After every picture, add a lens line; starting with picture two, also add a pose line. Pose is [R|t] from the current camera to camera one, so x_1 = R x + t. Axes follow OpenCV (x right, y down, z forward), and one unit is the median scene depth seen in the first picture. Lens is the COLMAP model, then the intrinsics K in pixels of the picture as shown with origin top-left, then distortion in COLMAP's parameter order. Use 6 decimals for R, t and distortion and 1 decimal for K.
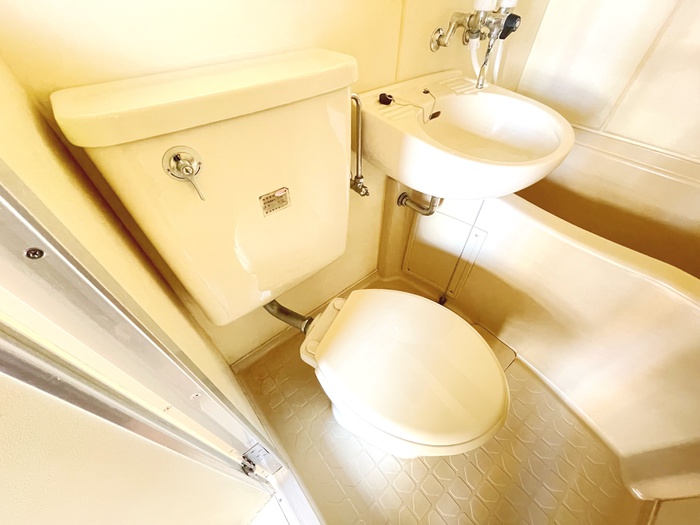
lens RADIAL K [[284.1, 0, 352.4], [0, 284.1, 260.7], [0, 0, 1]] dist [-0.000572, -0.000348]
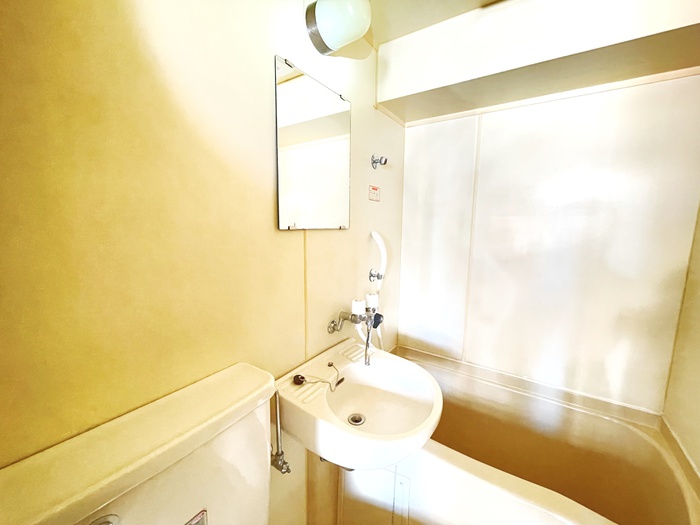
lens RADIAL K [[284.1, 0, 350.8], [0, 284.1, 264.2], [0, 0, 1]] dist [-0.000572, -0.000348]
pose [[0.959831, -0.027000, 0.279276, 0.002311], [0.193751, 0.783716, -0.590127, -0.172199], [-0.202939, 0.620532, 0.757467, -0.270186]]
